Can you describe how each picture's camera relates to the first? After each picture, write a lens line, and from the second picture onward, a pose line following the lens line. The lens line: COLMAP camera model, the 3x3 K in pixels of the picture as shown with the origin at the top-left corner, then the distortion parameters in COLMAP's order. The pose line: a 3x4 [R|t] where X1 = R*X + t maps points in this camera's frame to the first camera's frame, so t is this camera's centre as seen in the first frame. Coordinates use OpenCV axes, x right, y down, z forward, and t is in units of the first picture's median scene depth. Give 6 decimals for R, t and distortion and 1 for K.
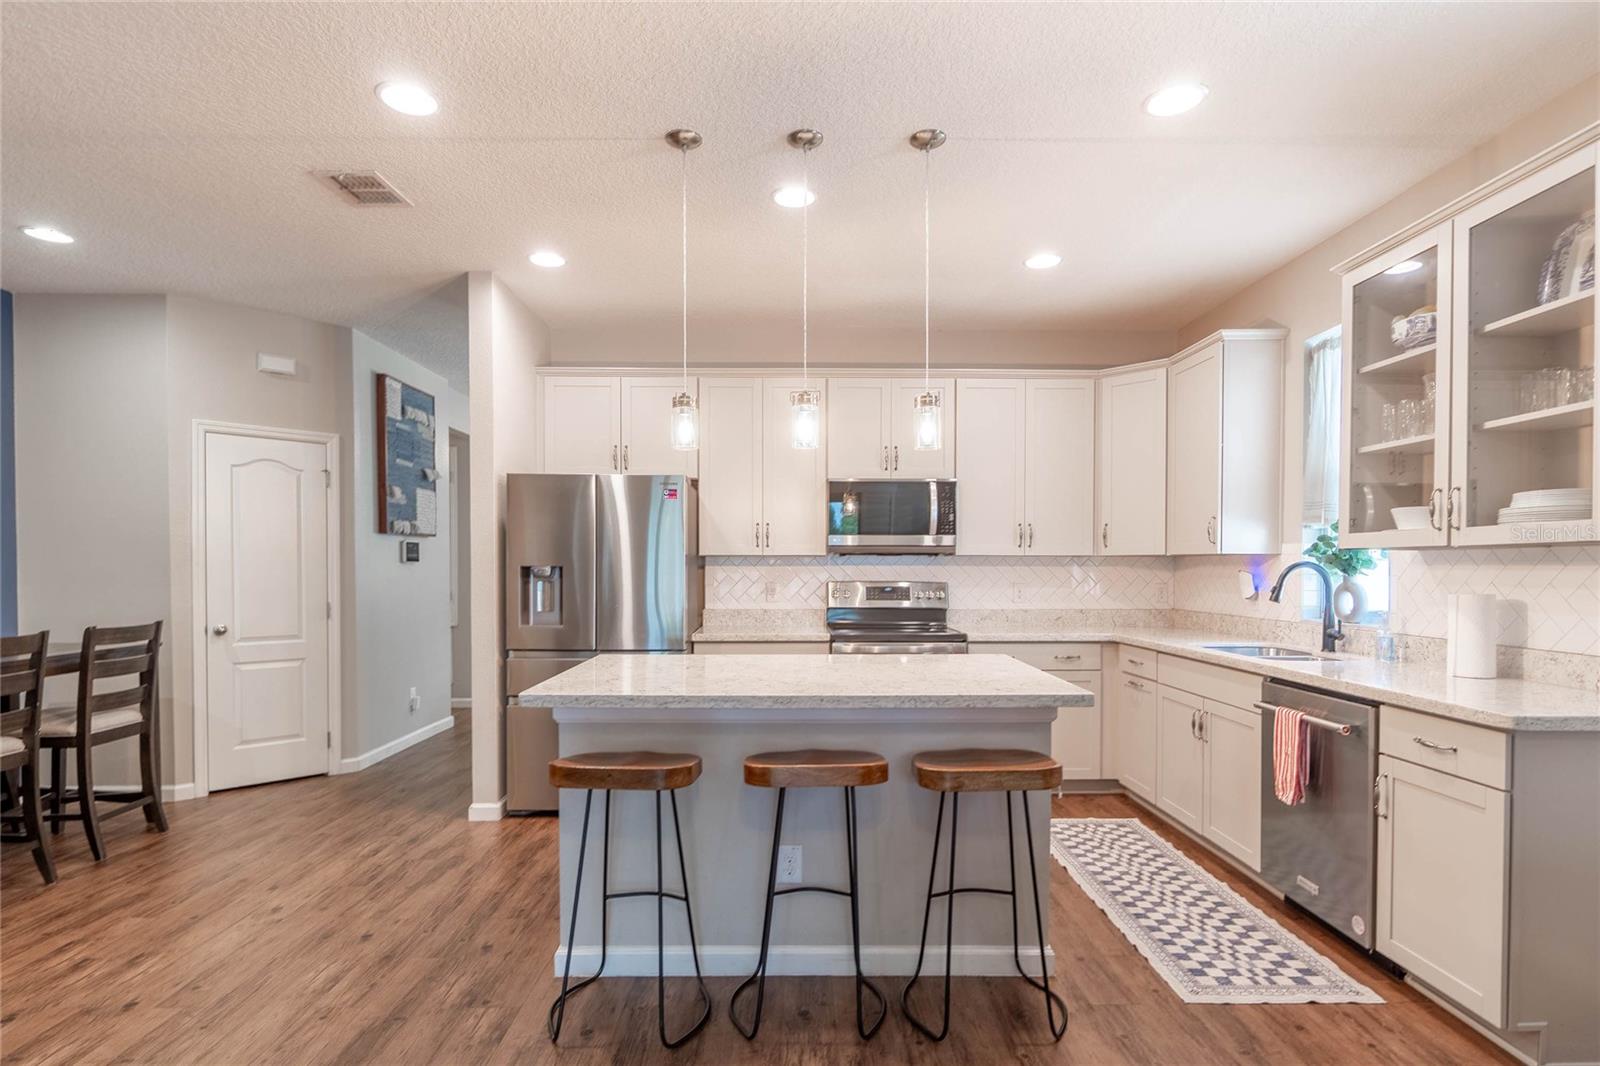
lens RADIAL K [[812.1, 0, 801.8], [0, 812.1, 580.3], [0, 0, 1]] dist [-0.005866, 0.000346]
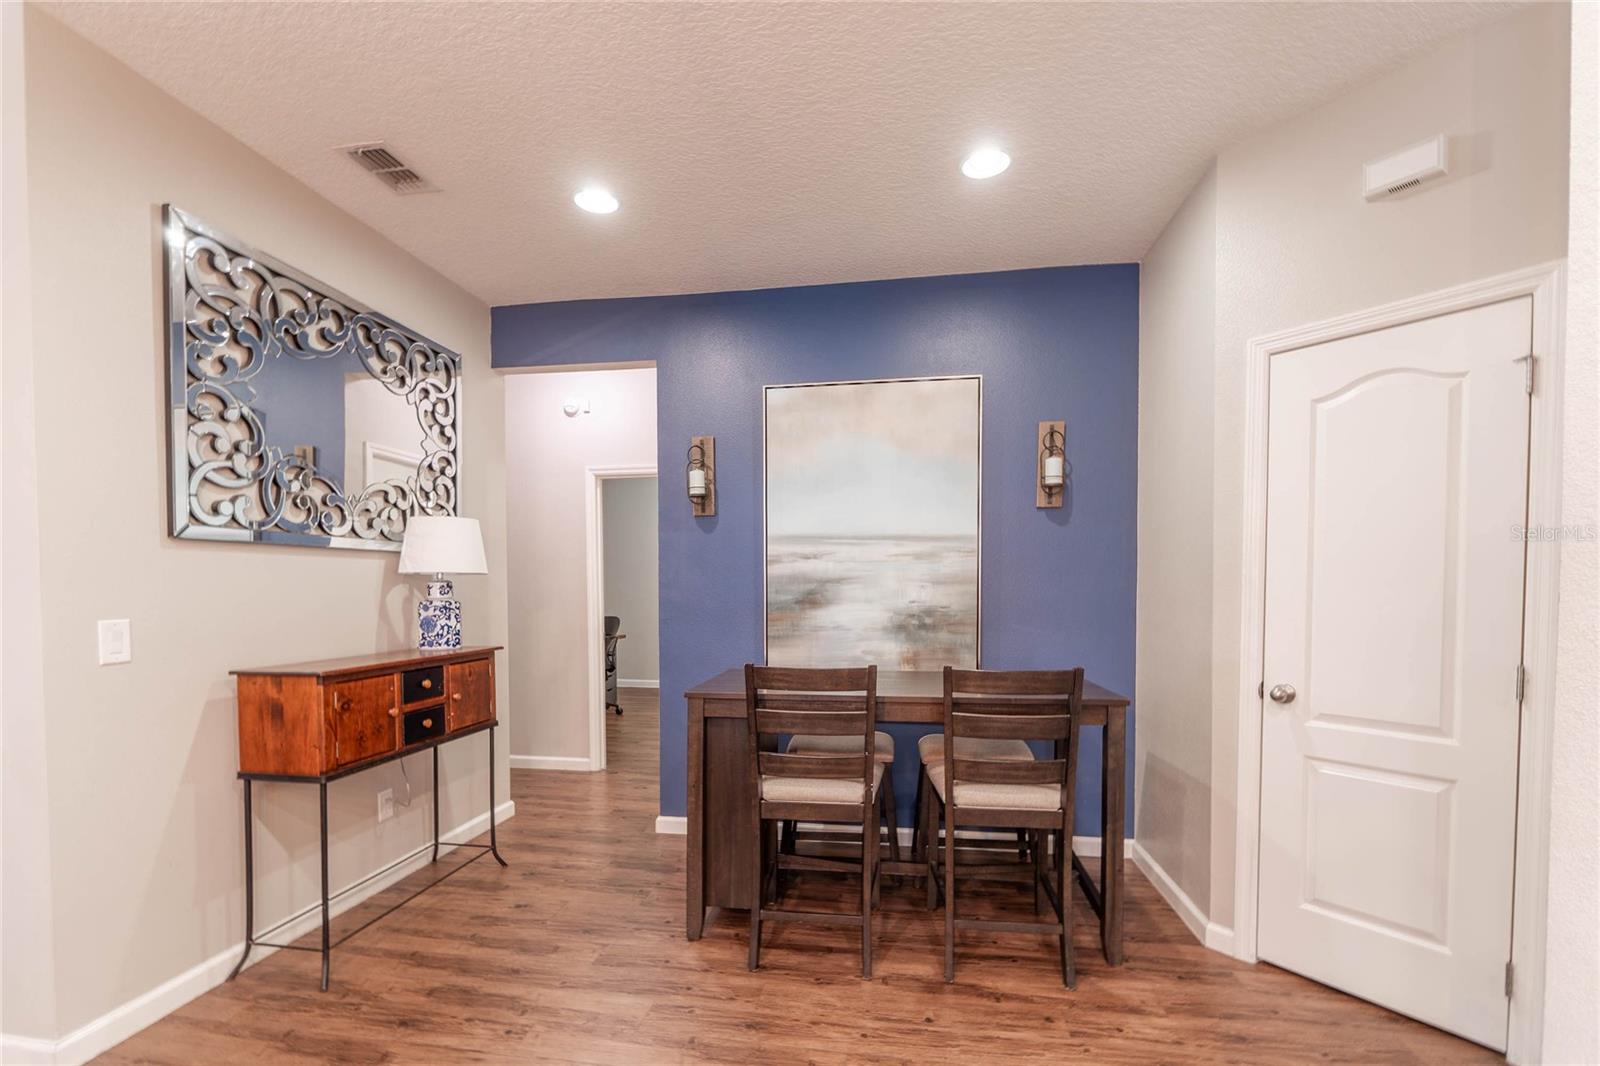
lens RADIAL K [[688.9, 0, 804.1], [0, 688.9, 606.9], [0, 0, 1]] dist [-0.006810, -0.000961]
pose [[-0.178882, 0.029767, -0.983420, -0.199820], [-0.012070, 0.999401, 0.032447, -0.013815], [0.983797, 0.017674, -0.178415, 0.843242]]
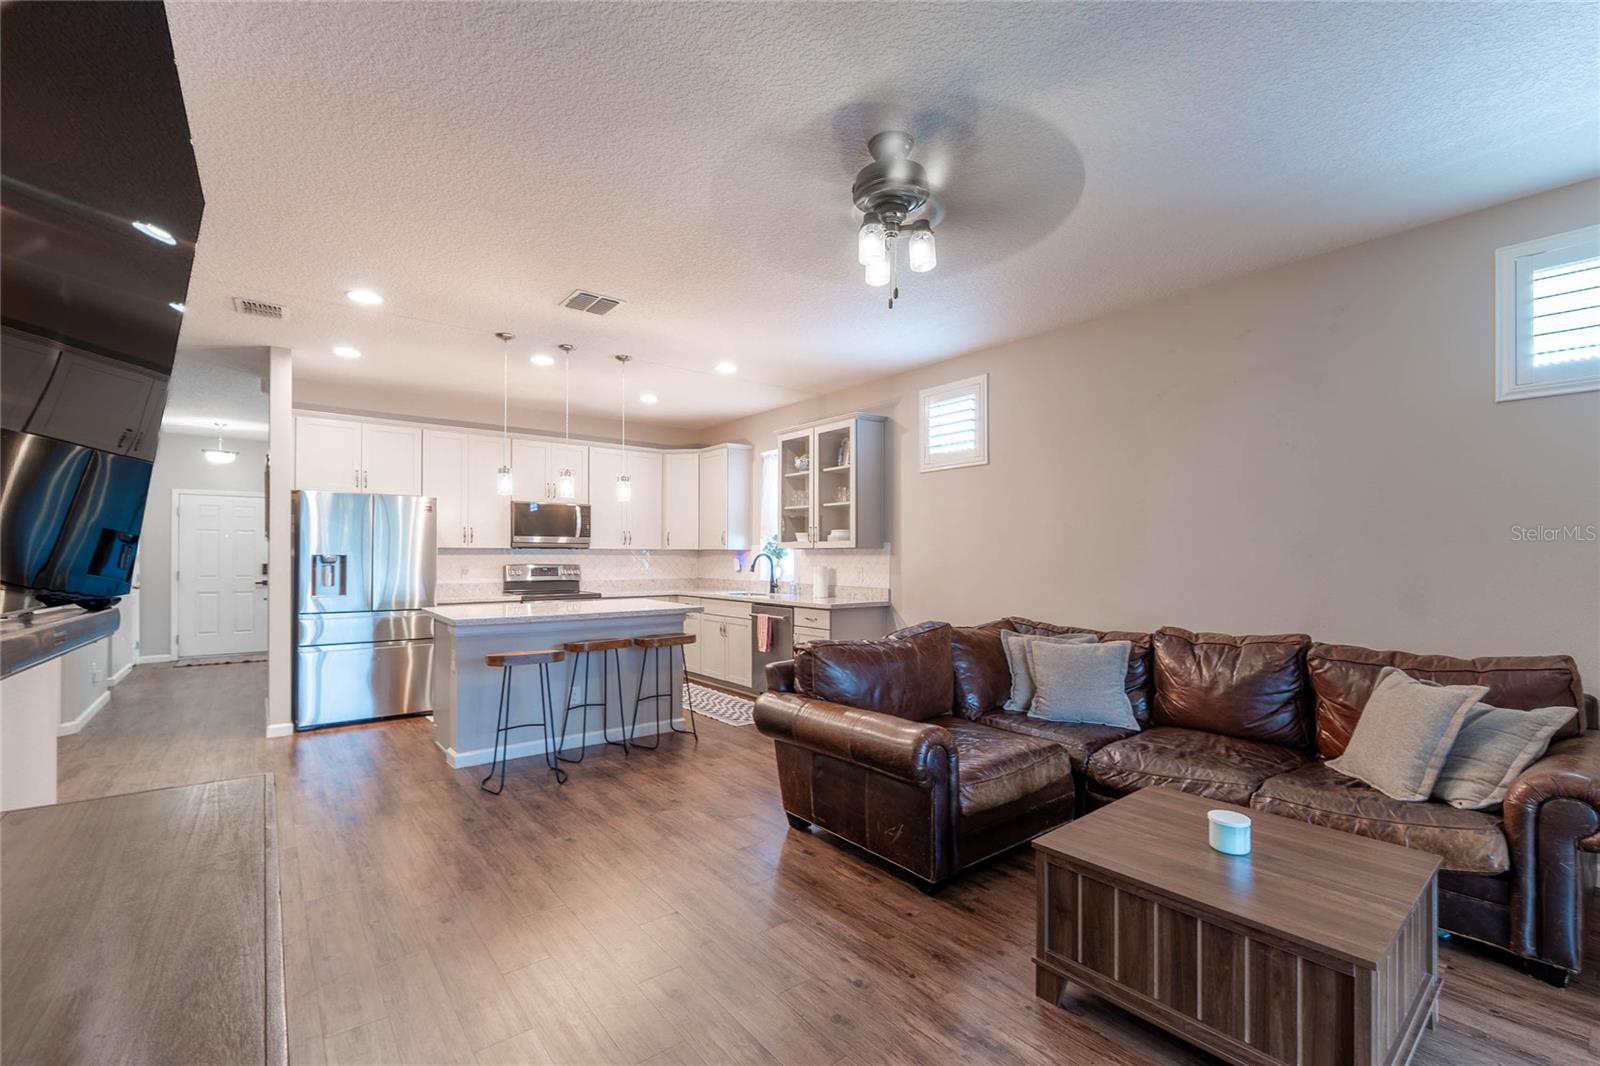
lens RADIAL K [[667.7, 0, 809.8], [0, 667.7, 556.0], [0, 0, 1]] dist [-0.027711, -0.000174]
pose [[0.781851, 0.000408, 0.623466, -0.384307], [0.008580, 0.999898, -0.011413, 0.005277], [-0.623407, 0.014272, 0.781768, -0.470470]]
